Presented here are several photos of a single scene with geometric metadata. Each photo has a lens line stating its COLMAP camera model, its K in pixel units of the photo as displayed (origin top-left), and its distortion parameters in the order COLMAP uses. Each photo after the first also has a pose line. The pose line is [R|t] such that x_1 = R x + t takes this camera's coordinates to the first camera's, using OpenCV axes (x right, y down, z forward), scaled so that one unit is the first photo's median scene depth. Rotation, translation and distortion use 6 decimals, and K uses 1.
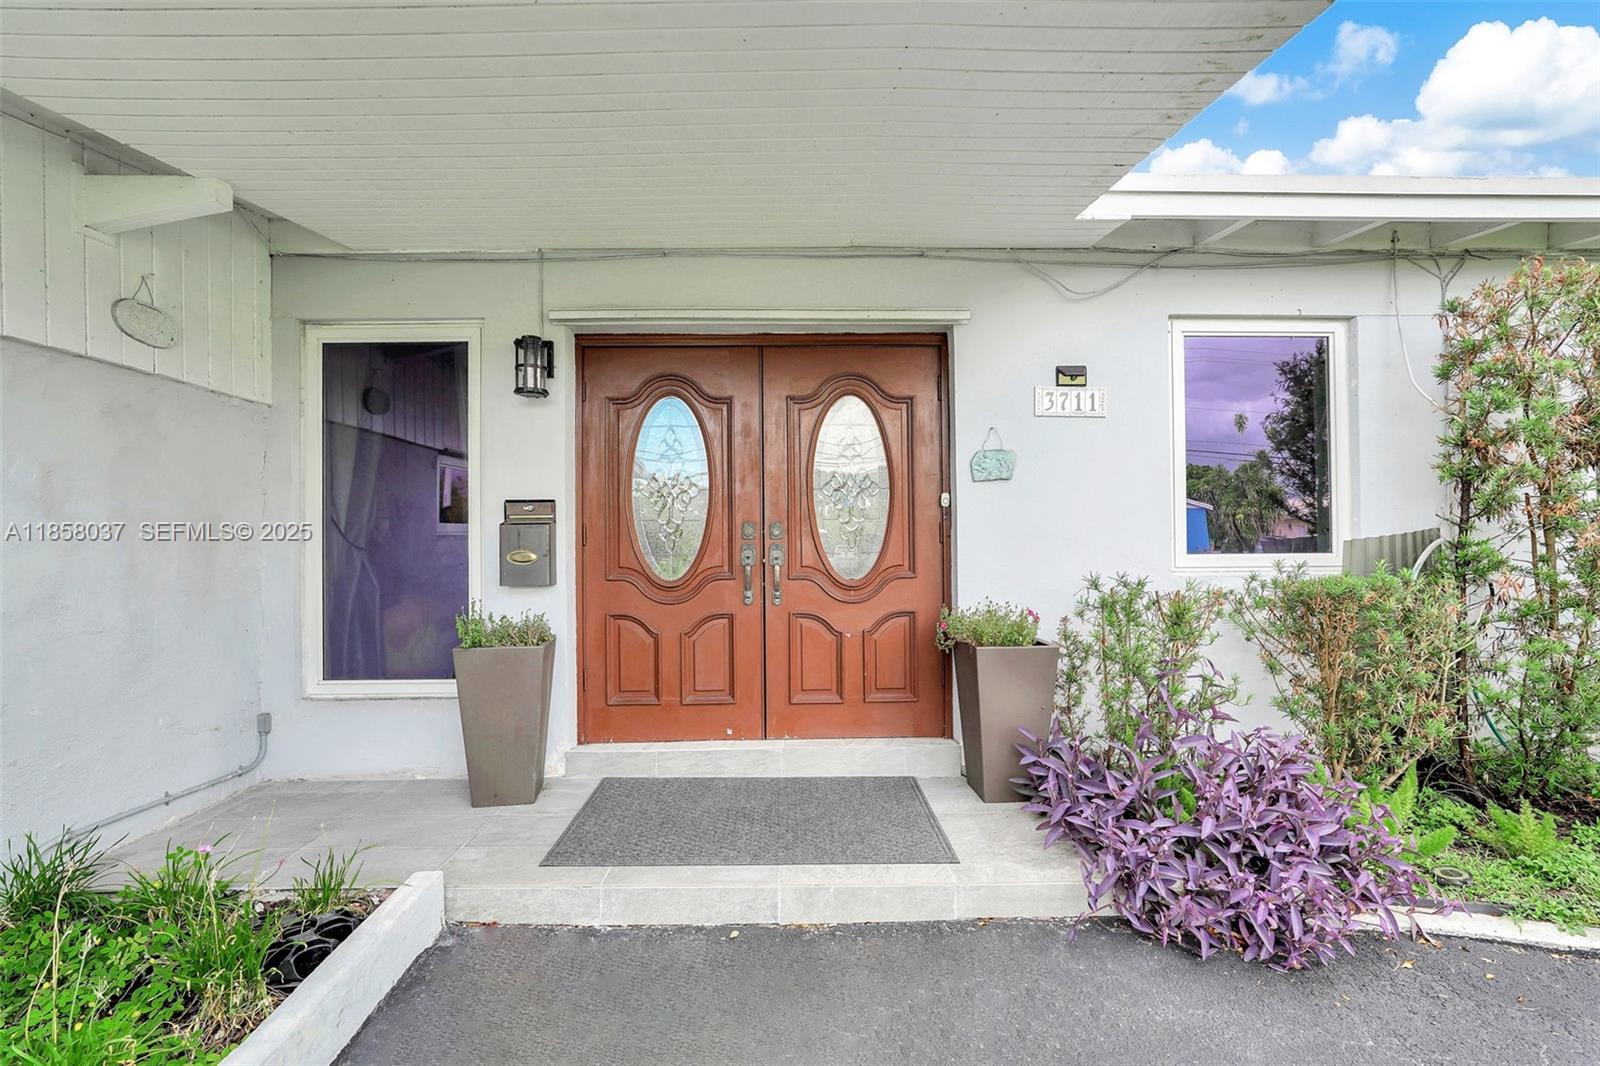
lens RADIAL K [[723.9, 0, 803.6], [0, 723.9, 530.2], [0, 0, 1]] dist [-0.000538, 0.000469]
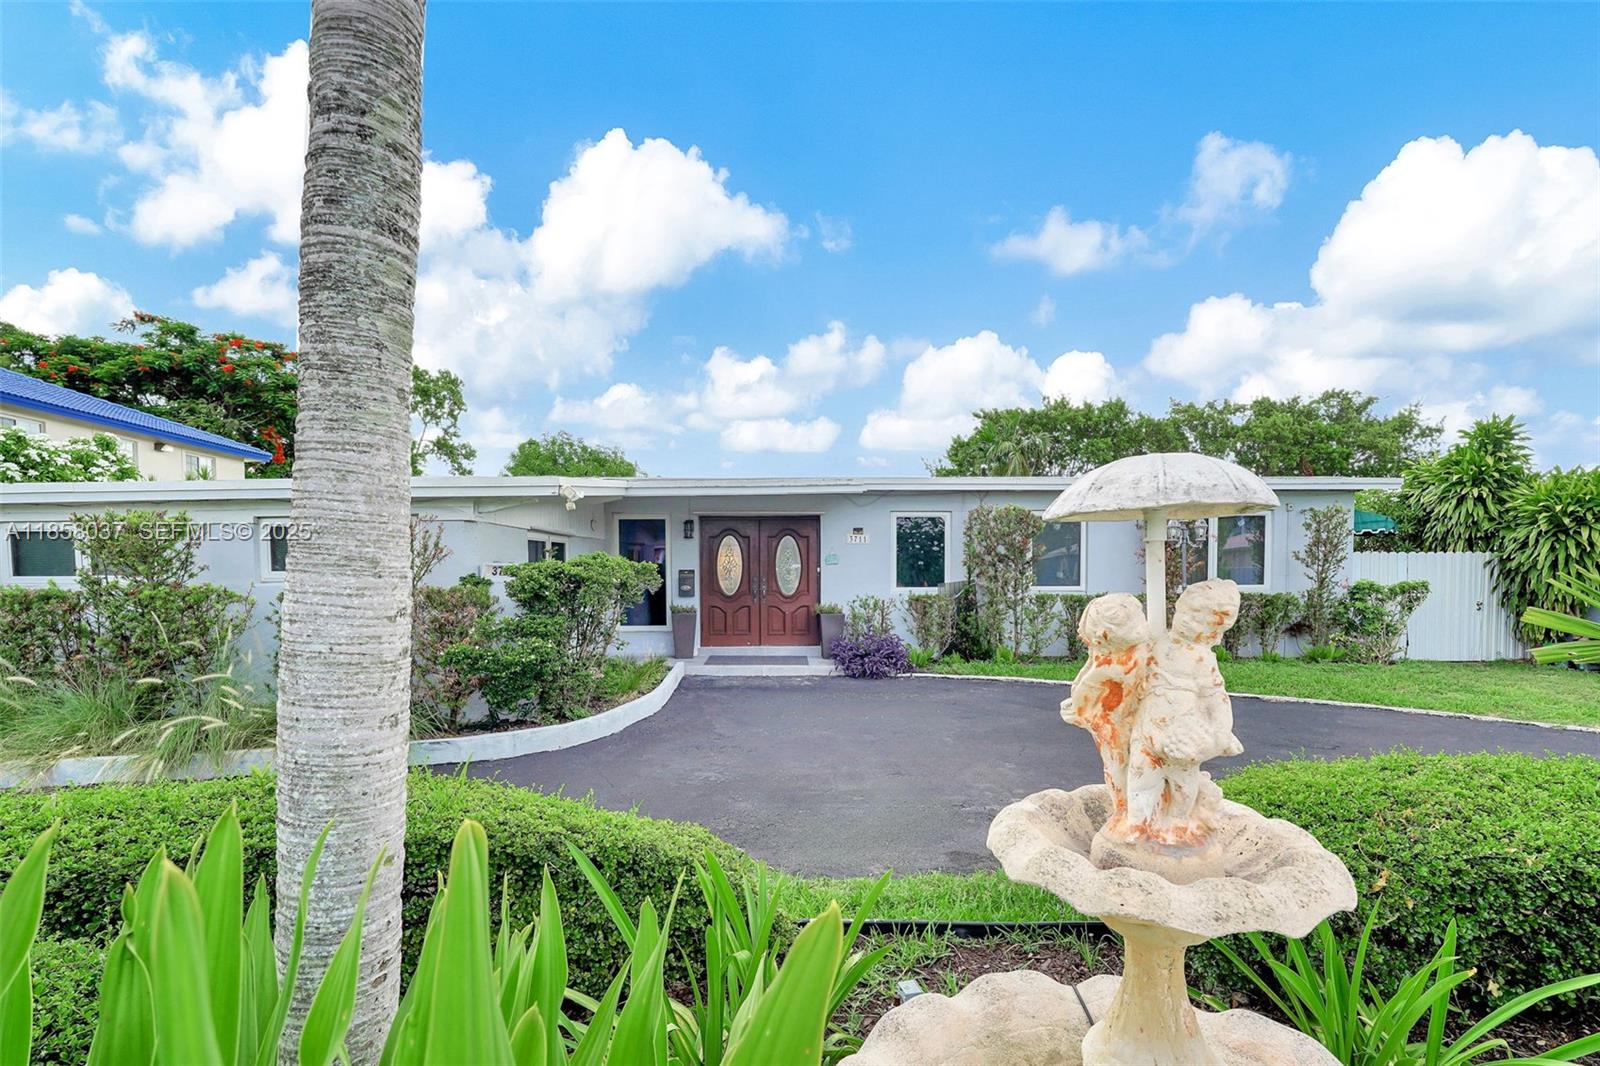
lens RADIAL K [[723.9, 0, 803.6], [0, 723.9, 530.2], [0, 0, 1]] dist [-0.000538, 0.000469]
pose [[0.999988, 0.004757, -0.000856, 0.138942], [-0.004788, 0.999204, -0.039592, -0.090981], [0.000667, 0.039596, 0.999216, -2.173389]]
